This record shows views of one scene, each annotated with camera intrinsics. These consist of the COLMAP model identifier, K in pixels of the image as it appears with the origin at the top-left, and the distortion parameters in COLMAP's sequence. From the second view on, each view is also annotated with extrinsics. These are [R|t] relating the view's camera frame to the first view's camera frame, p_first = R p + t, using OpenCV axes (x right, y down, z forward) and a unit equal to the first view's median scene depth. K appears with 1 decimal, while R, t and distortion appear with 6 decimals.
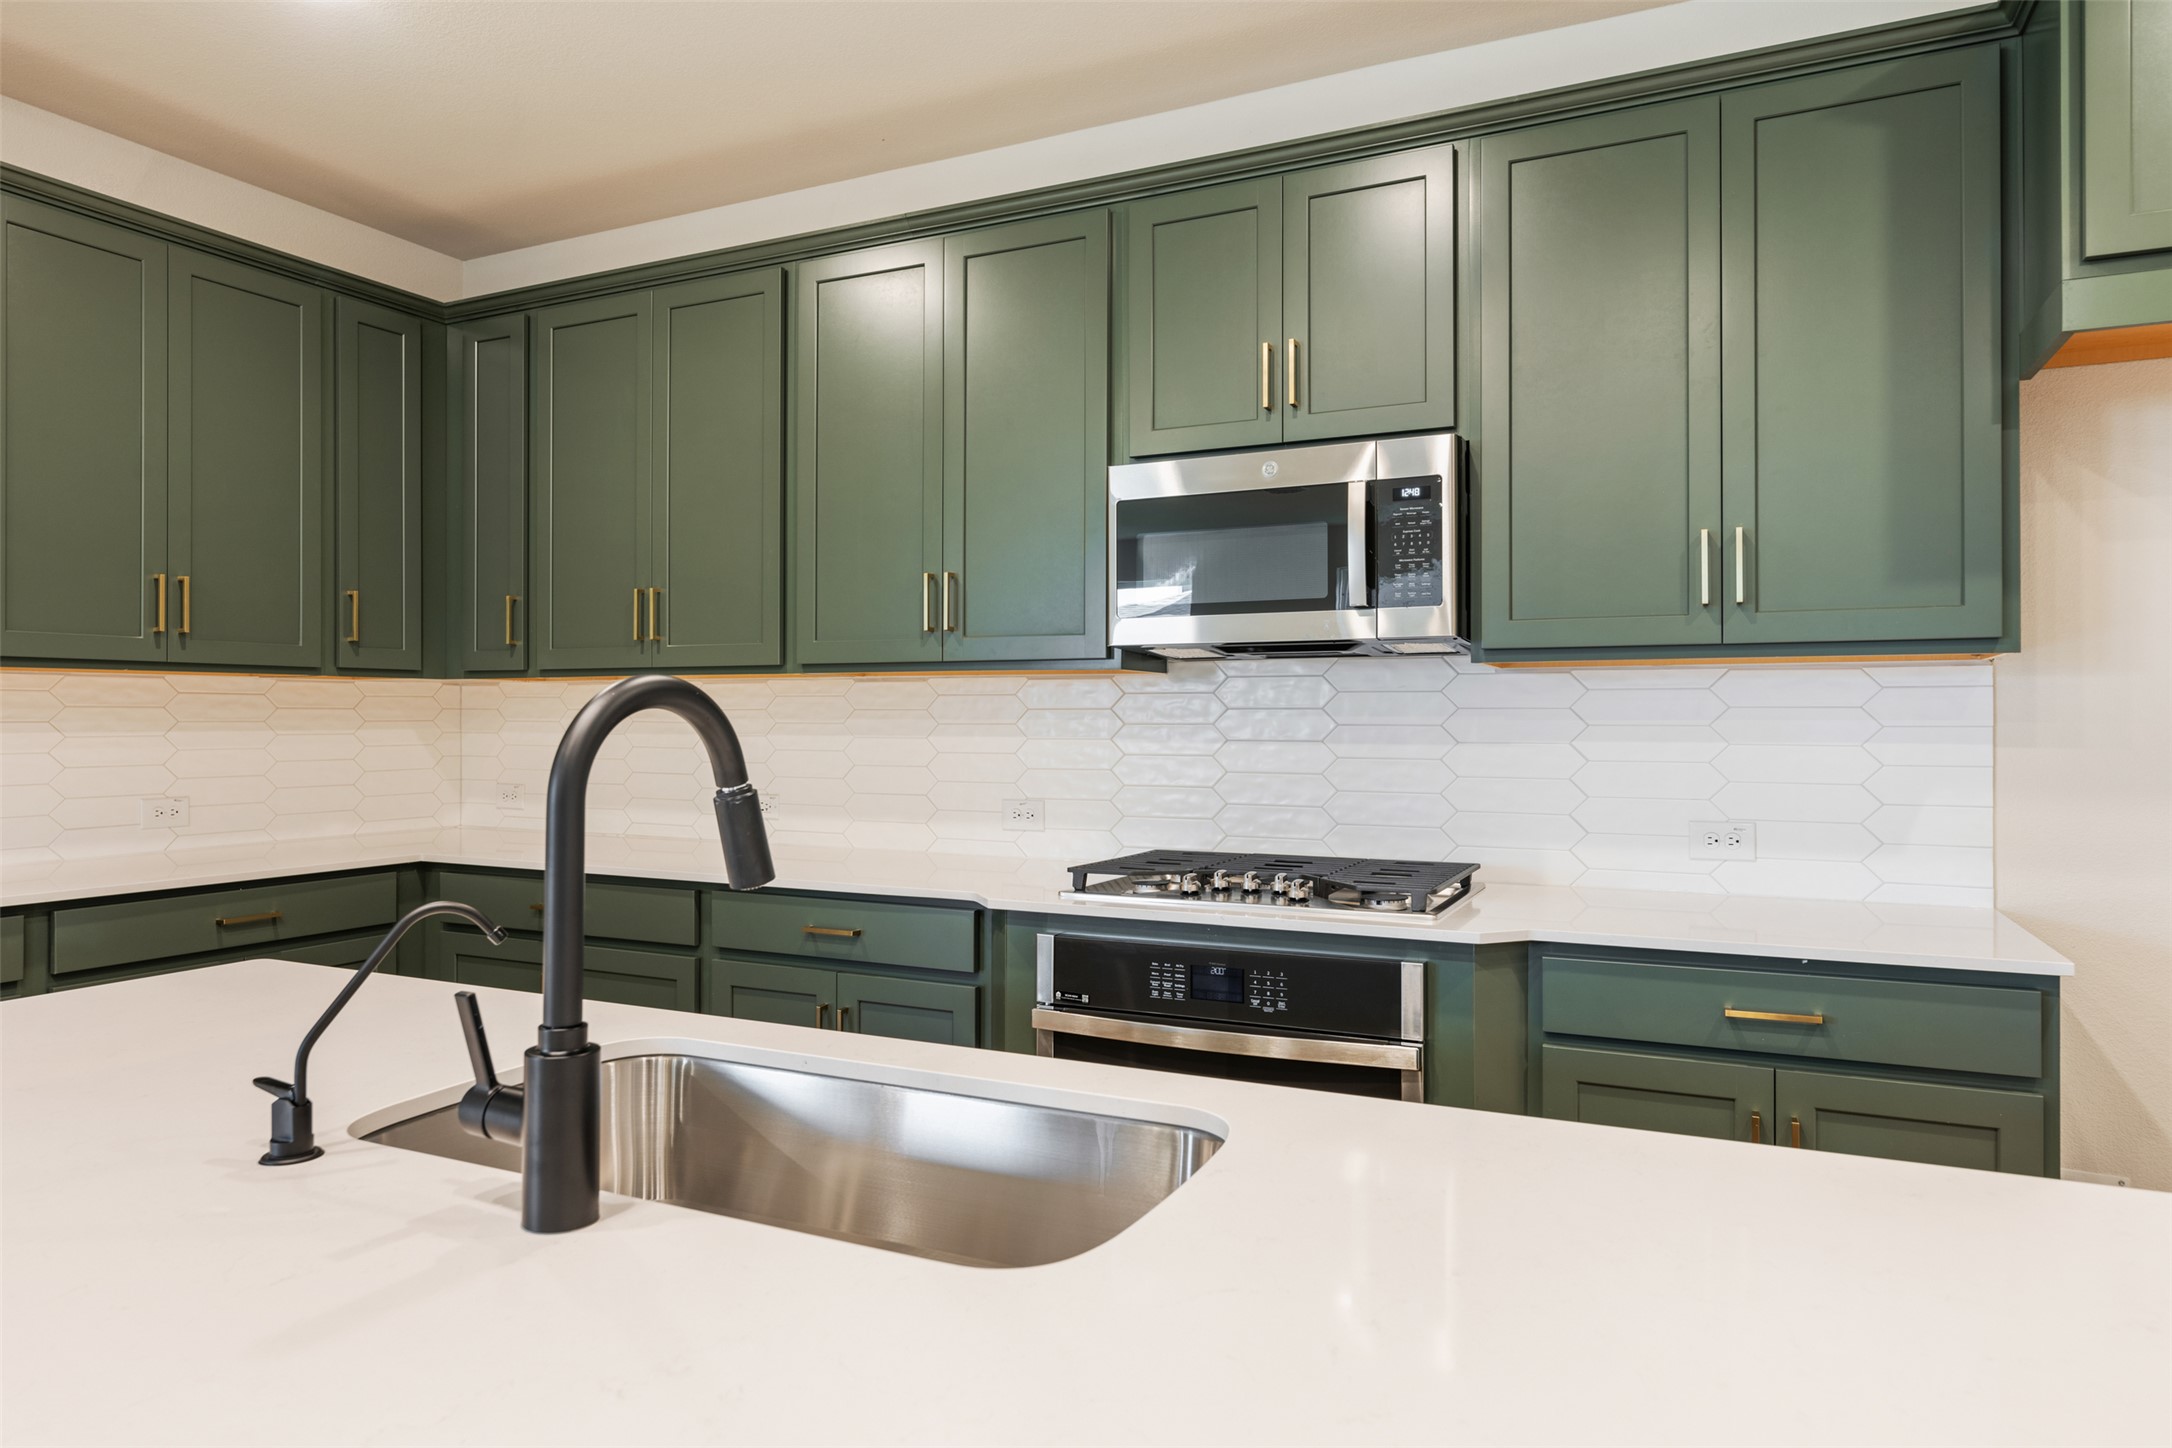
lens RADIAL K [[1324.0, 0, 1079.5], [0, 1324.0, 713.3], [0, 0, 1]] dist [-0.000293, -0.001130]
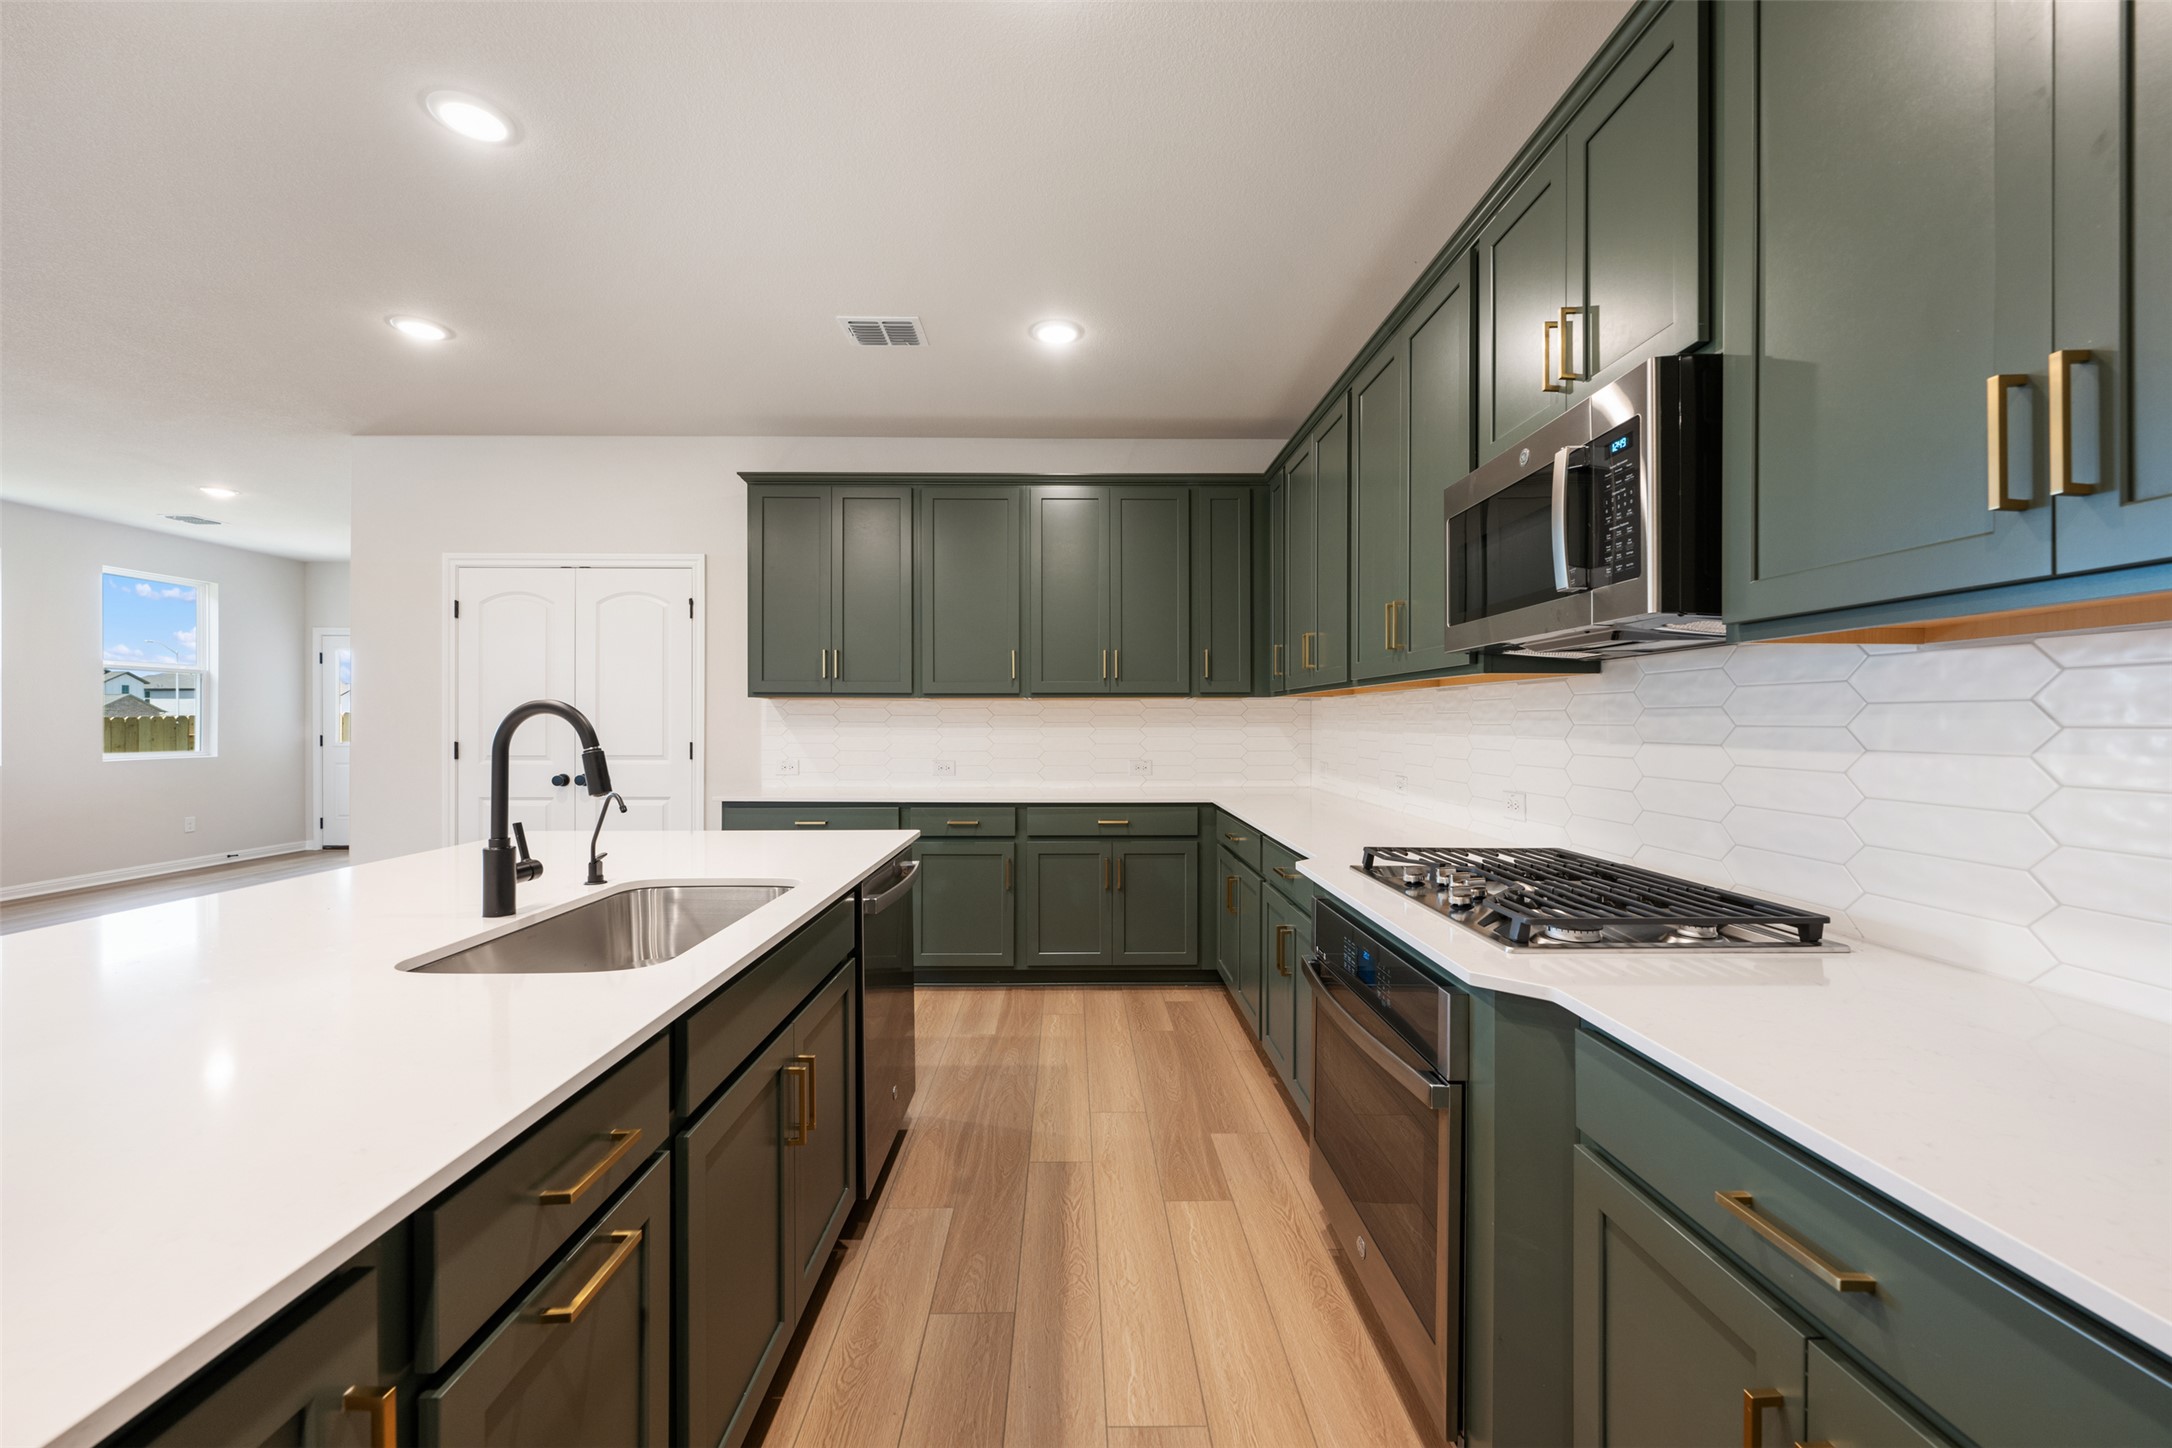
lens RADIAL K [[855.0, 0, 1086.0], [0, 855.0, 724.0], [0, 0, 1]] dist [-0.001323, -0.000099]
pose [[0.450785, 0.001898, -0.892631, 0.529097], [0.003272, 0.999988, 0.003779, 0.004510], [0.892627, -0.004624, 0.450773, 0.420618]]
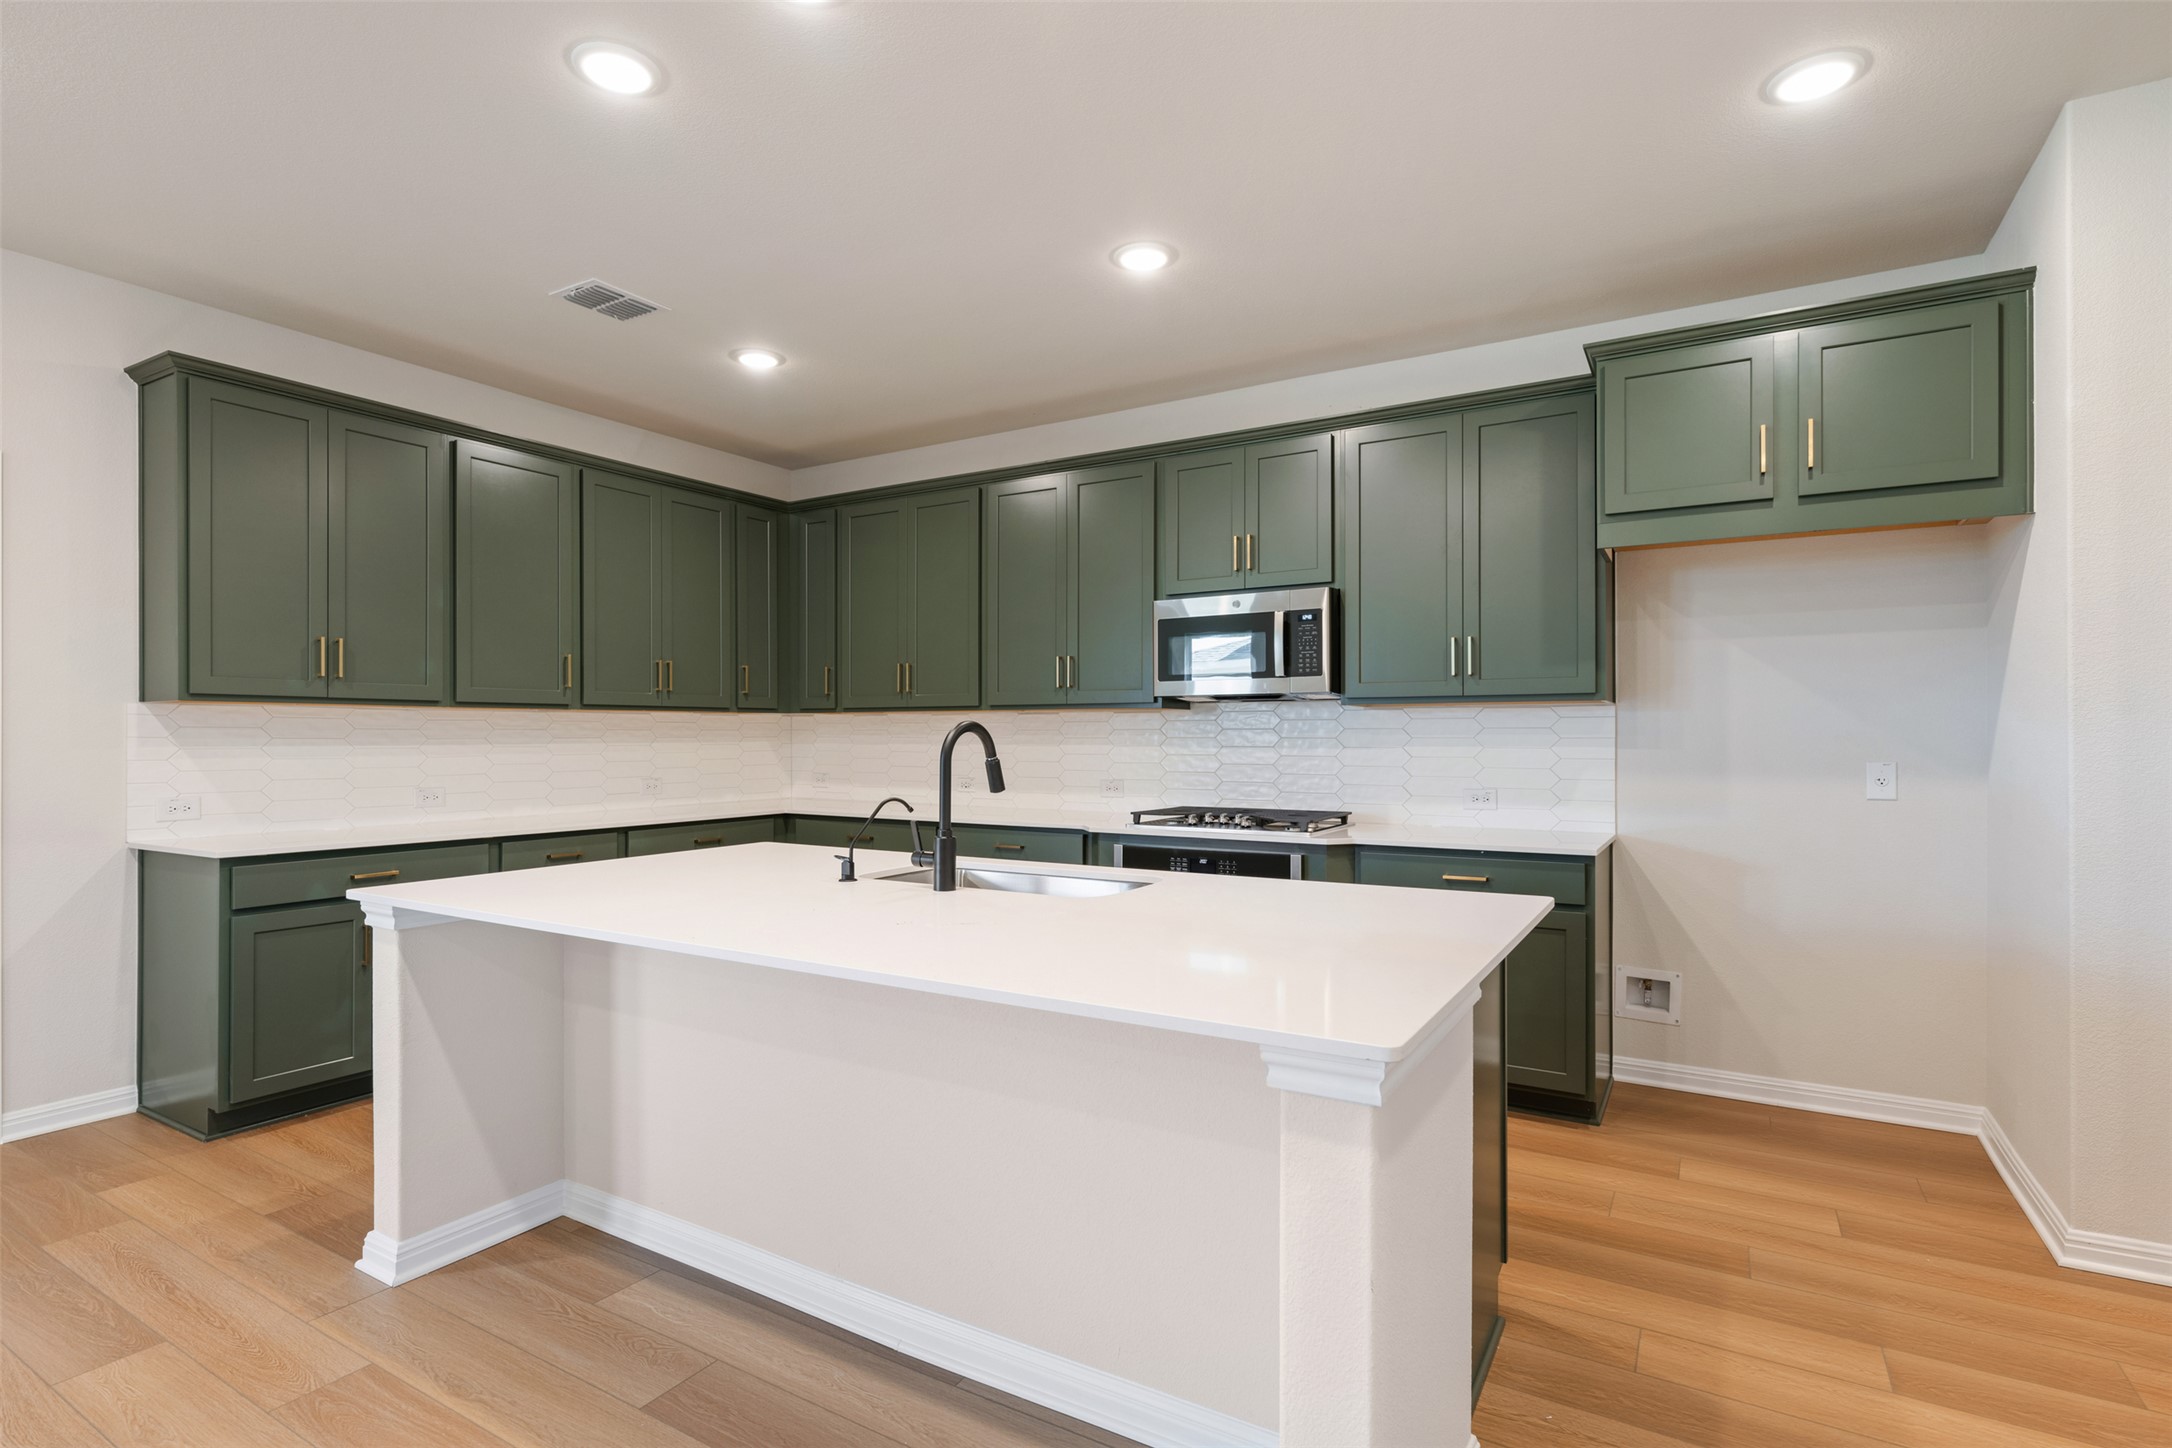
lens RADIAL K [[1057.5, 0, 1079.4], [0, 1057.5, 733.6], [0, 0, 1]] dist [-0.001706, -0.000346]
pose [[0.995283, -0.002262, -0.096990, 0.062789], [0.002537, 0.999993, 0.002718, -0.002133], [0.096984, -0.002951, 0.995282, -0.514029]]
